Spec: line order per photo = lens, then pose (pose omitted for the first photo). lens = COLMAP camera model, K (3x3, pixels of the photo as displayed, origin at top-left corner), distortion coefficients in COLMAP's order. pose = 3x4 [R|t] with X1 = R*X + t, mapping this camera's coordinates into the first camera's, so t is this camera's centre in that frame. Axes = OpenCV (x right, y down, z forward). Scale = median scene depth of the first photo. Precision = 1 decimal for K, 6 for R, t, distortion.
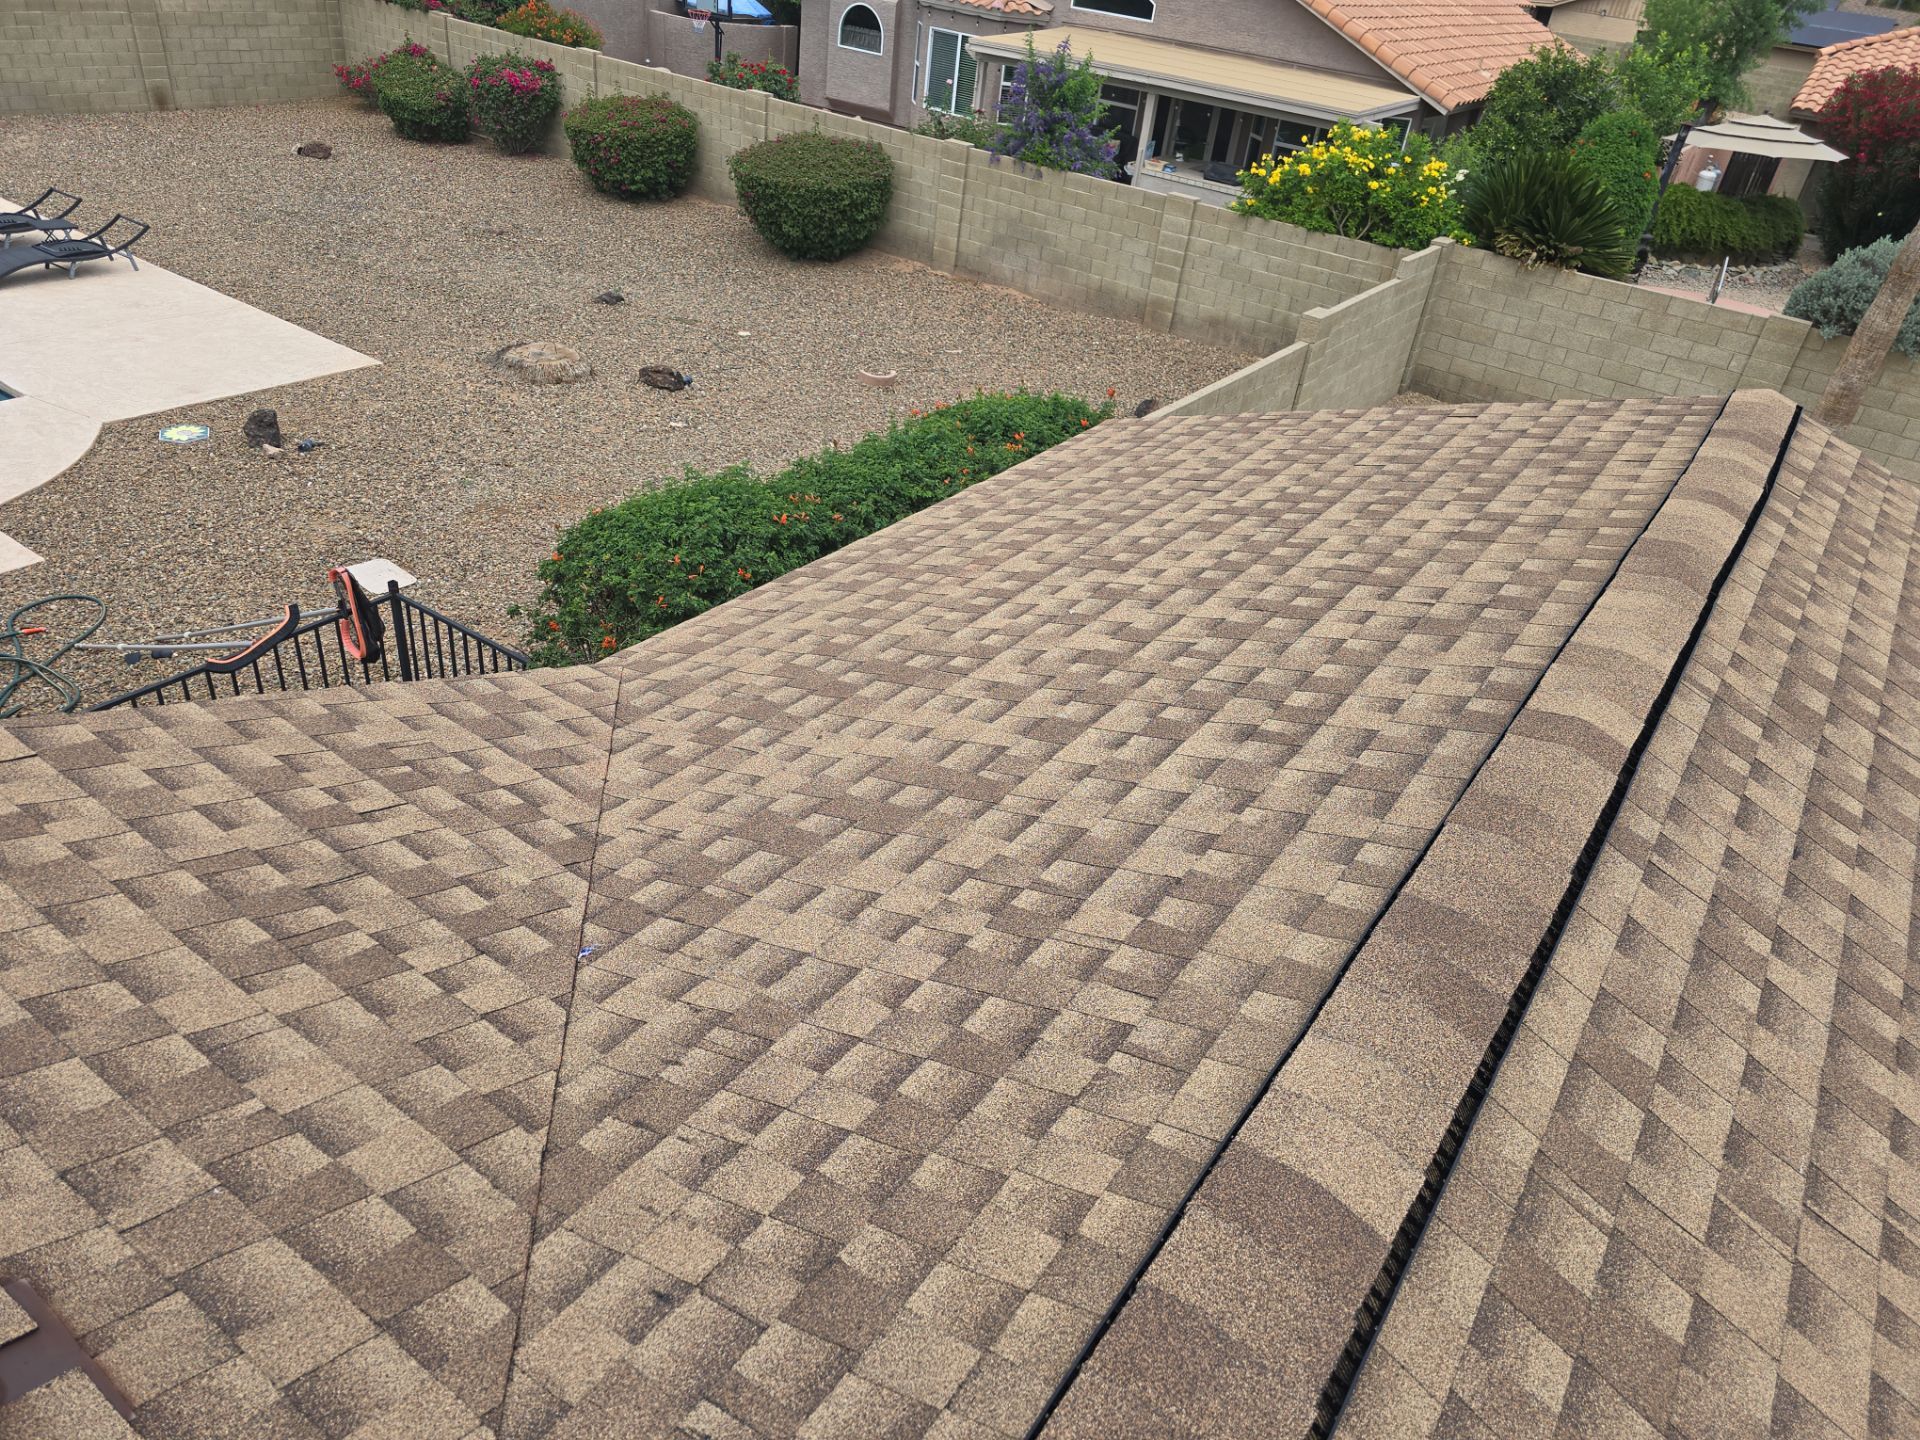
lens RADIAL K [[1287.9, 0, 961.0], [0, 1287.9, 734.3], [0, 0, 1]] dist [0.050269, -0.037509]
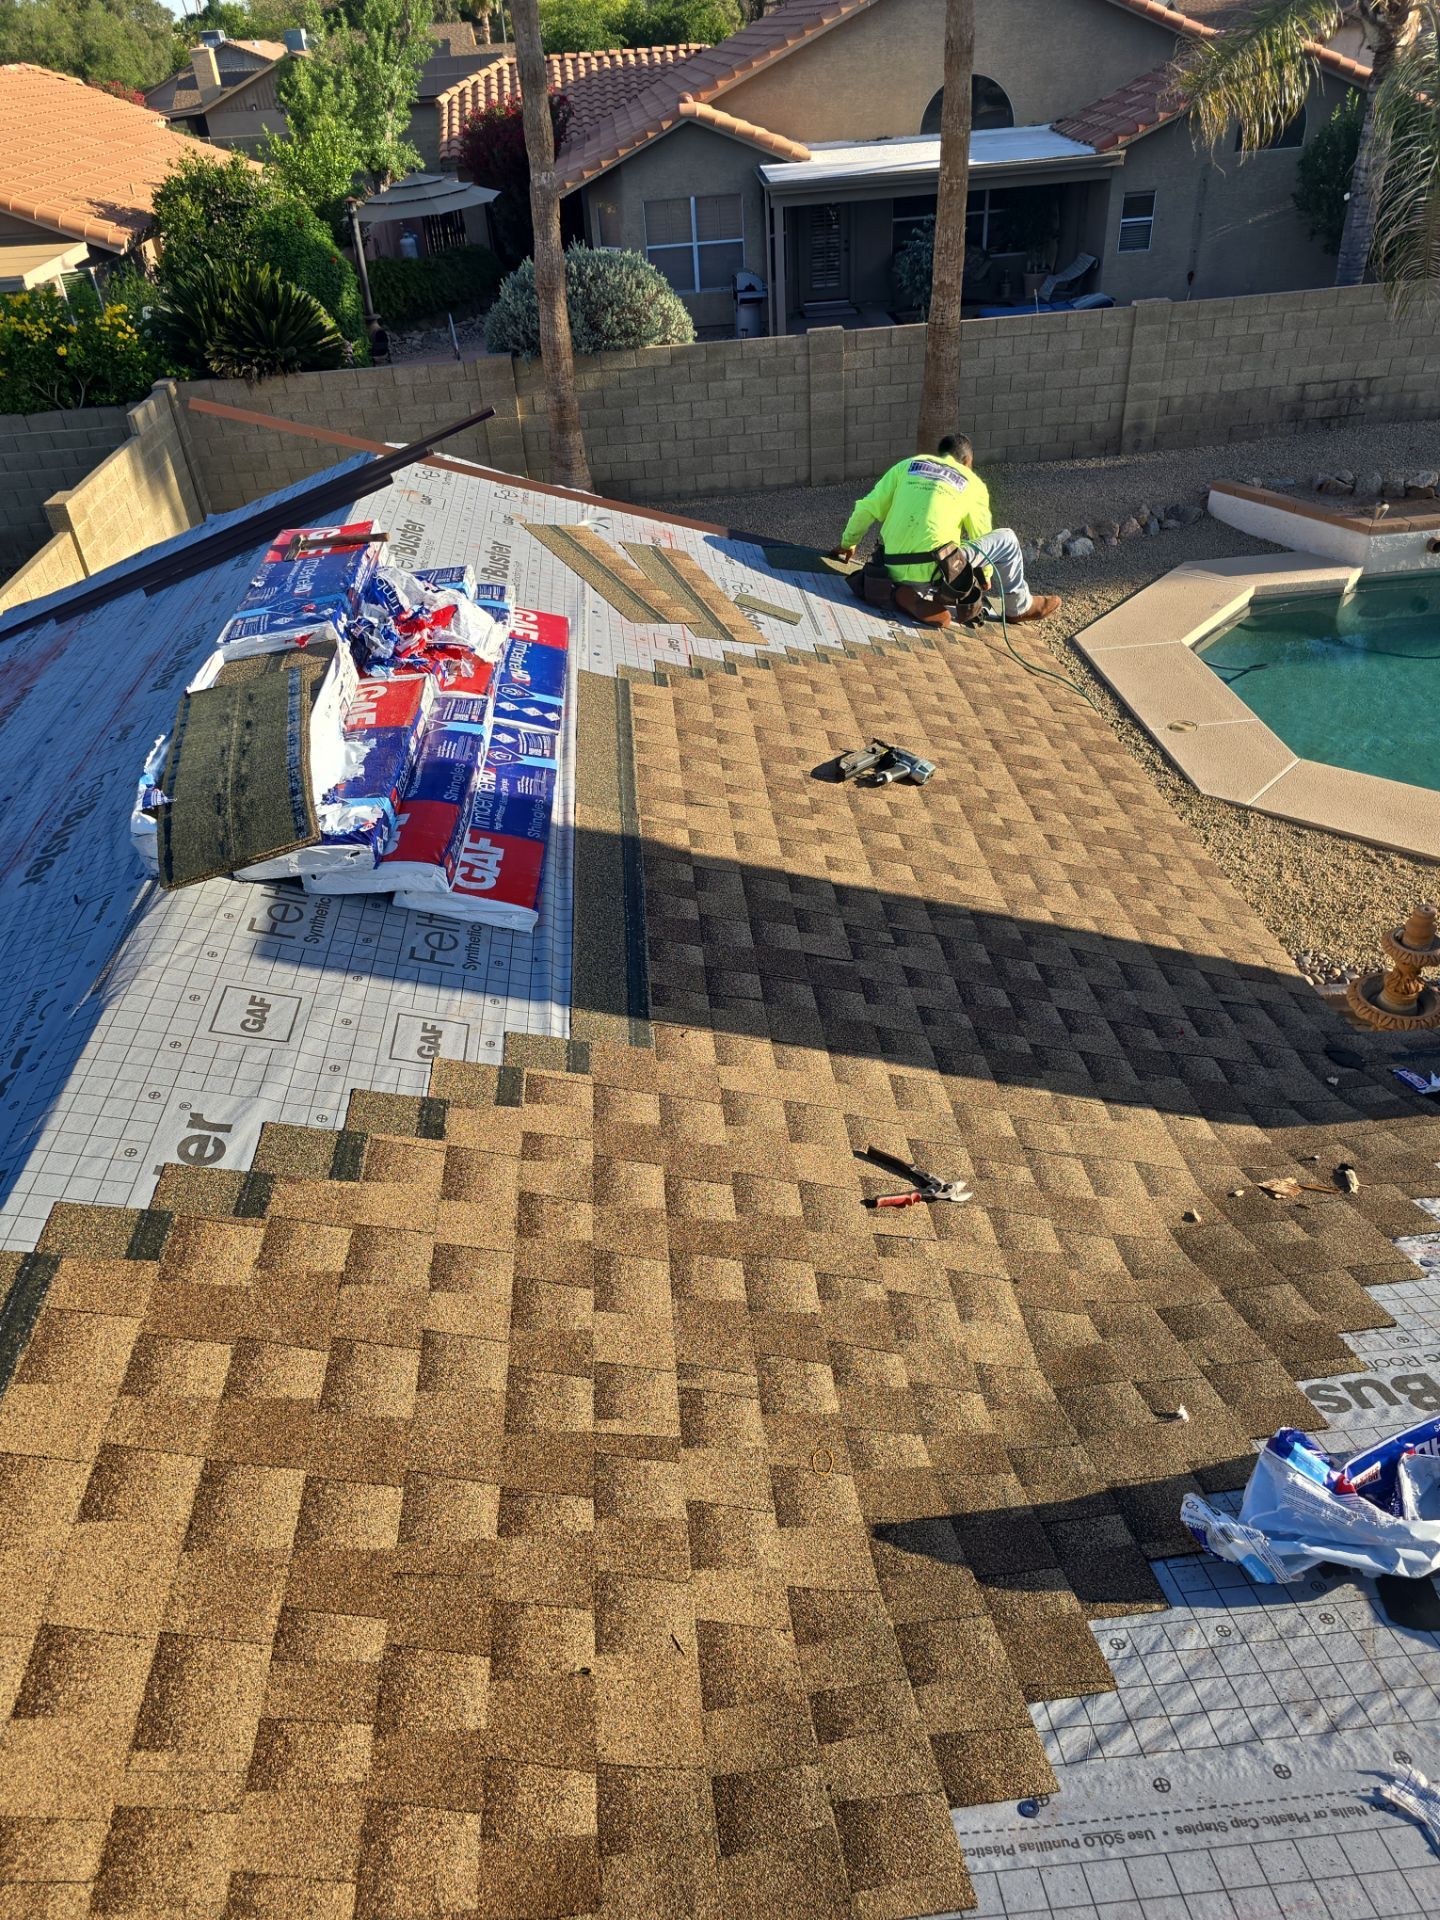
lens RADIAL K [[1287.9, 0, 712.9], [0, 1287.9, 992.1], [0, 0, 1]] dist [0.050269, -0.037509]
pose [[0.763611, -0.503243, 0.404530, 0.205117], [0.471569, 0.862636, 0.182980, 0.086850], [-0.441046, 0.051038, 0.896032, -0.087585]]
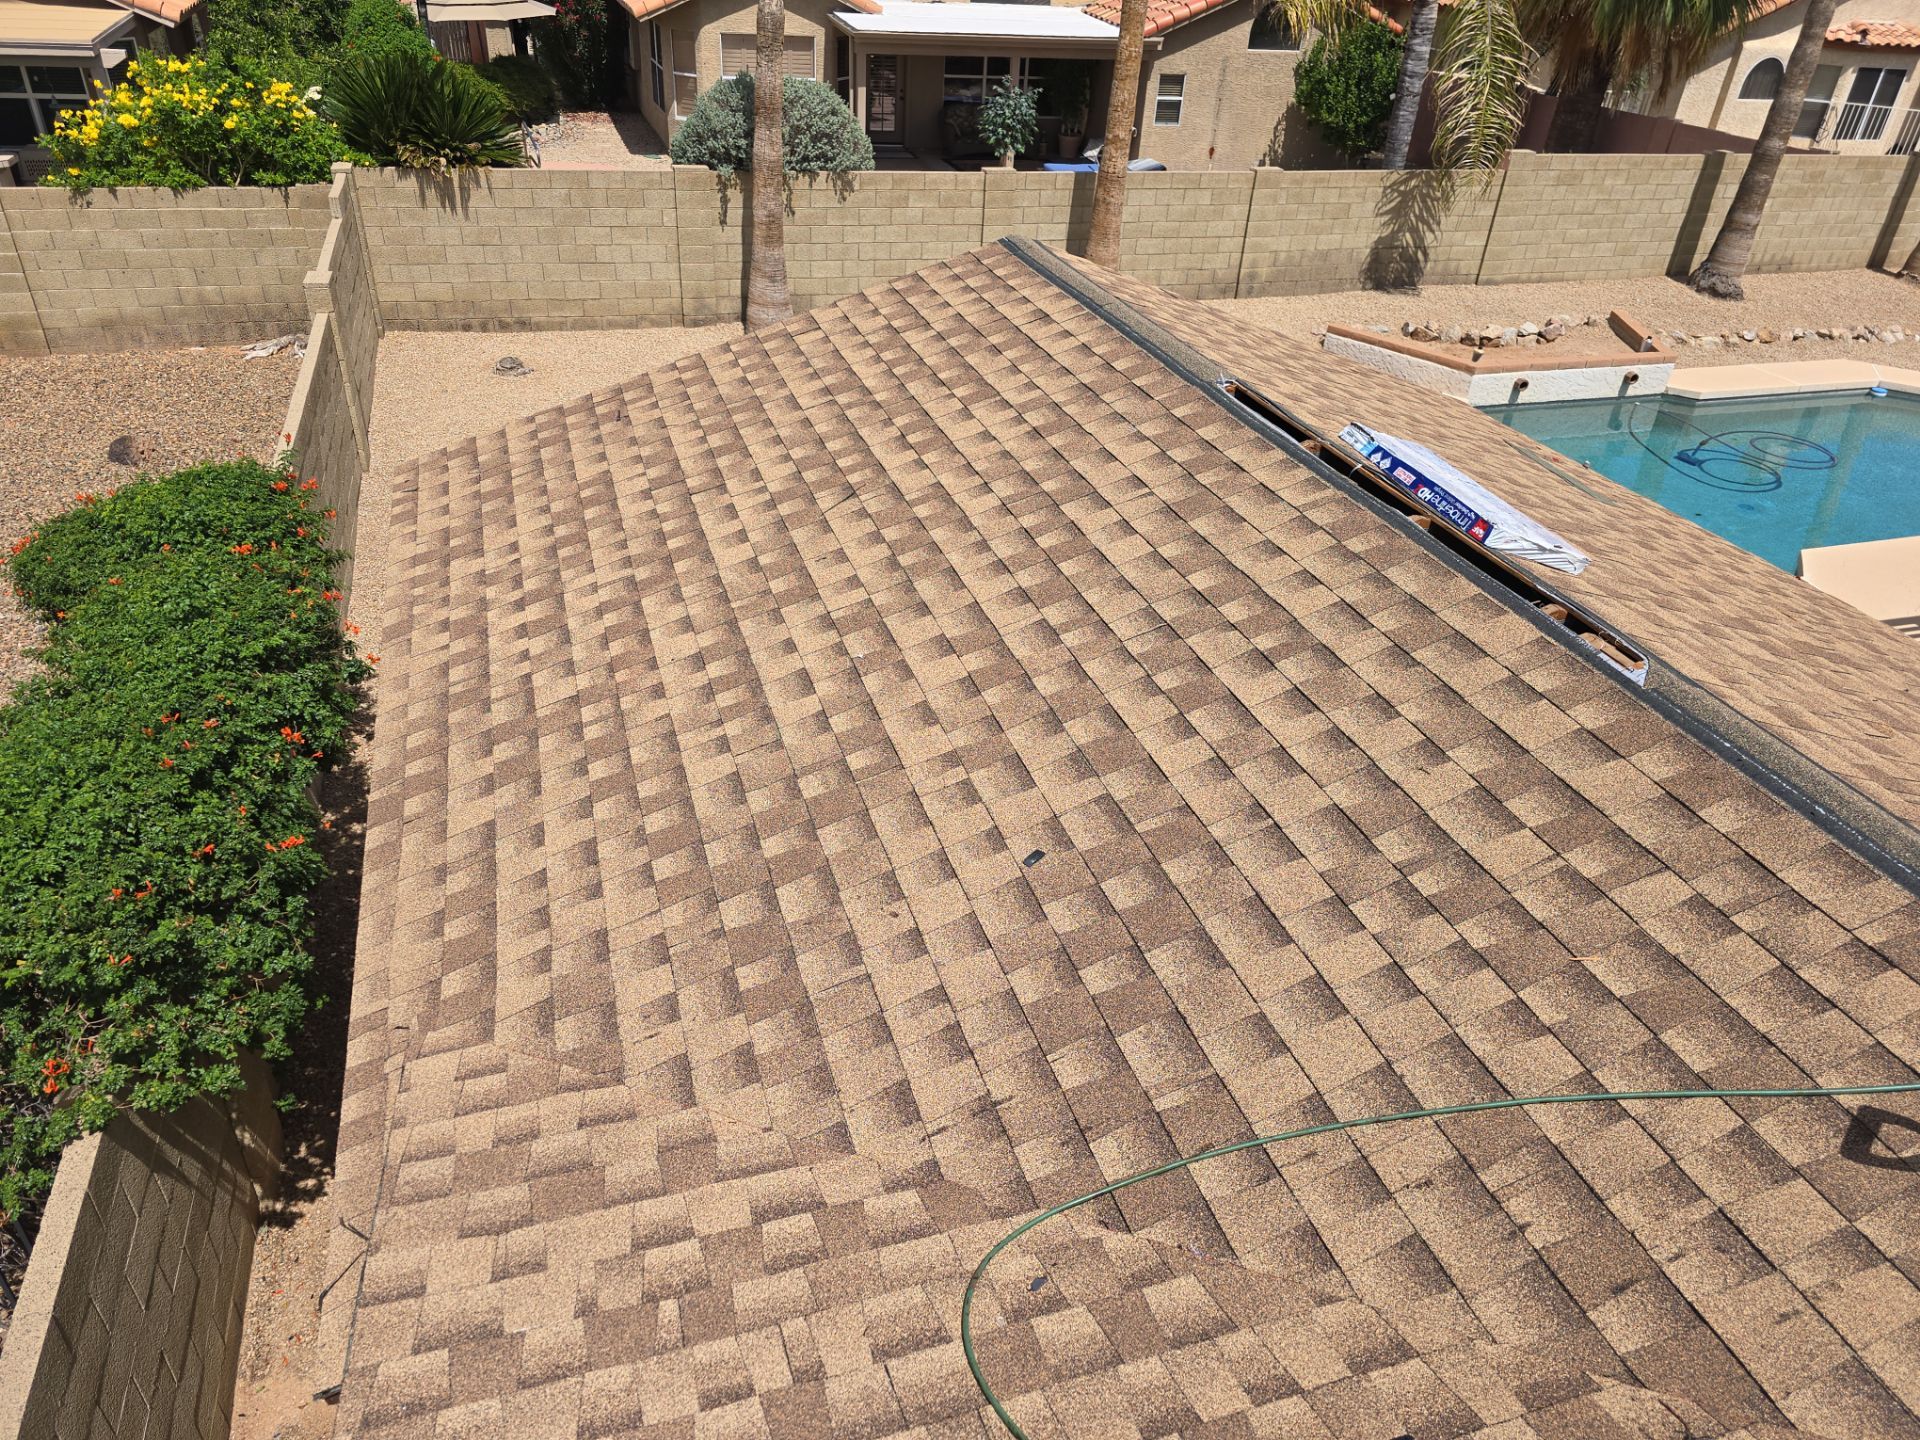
lens RADIAL K [[1287.9, 0, 963.8], [0, 1287.9, 730.6], [0, 0, 1]] dist [0.050269, -0.037509]
pose [[0.603821, -0.498628, 0.621909, -0.471080], [0.451188, 0.856978, 0.249035, -0.249111], [-0.657138, 0.130225, 0.742436, 0.292146]]
